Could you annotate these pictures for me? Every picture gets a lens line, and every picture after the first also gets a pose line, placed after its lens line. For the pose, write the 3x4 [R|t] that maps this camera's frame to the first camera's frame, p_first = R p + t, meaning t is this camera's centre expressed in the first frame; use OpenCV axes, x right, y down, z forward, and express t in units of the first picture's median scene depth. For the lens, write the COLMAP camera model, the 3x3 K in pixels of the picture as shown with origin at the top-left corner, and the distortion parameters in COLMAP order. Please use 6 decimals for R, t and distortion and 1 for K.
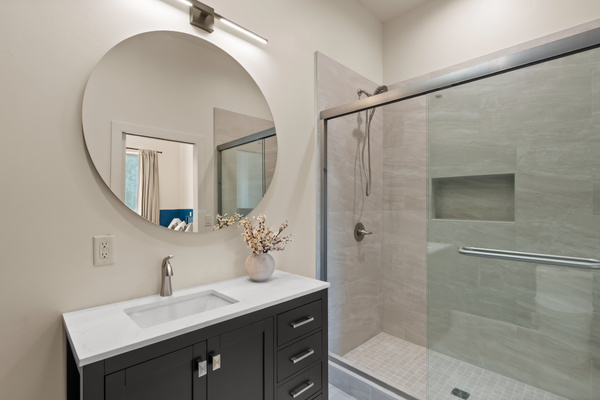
lens RADIAL K [[283.6, 0, 300.3], [0, 283.6, 201.1], [0, 0, 1]] dist [-0.000217, -0.000468]
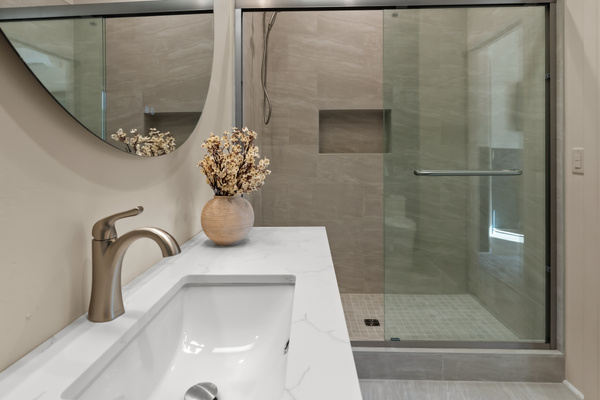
lens RADIAL K [[320.7, 0, 299.0], [0, 320.7, 153.3], [0, 0, 1]] dist [-0.001920, -0.000042]
pose [[0.727751, -0.000322, 0.685841, -0.333061], [-0.000895, 0.999999, 0.001419, 0.065366], [-0.685841, -0.001647, 0.727750, 0.293848]]
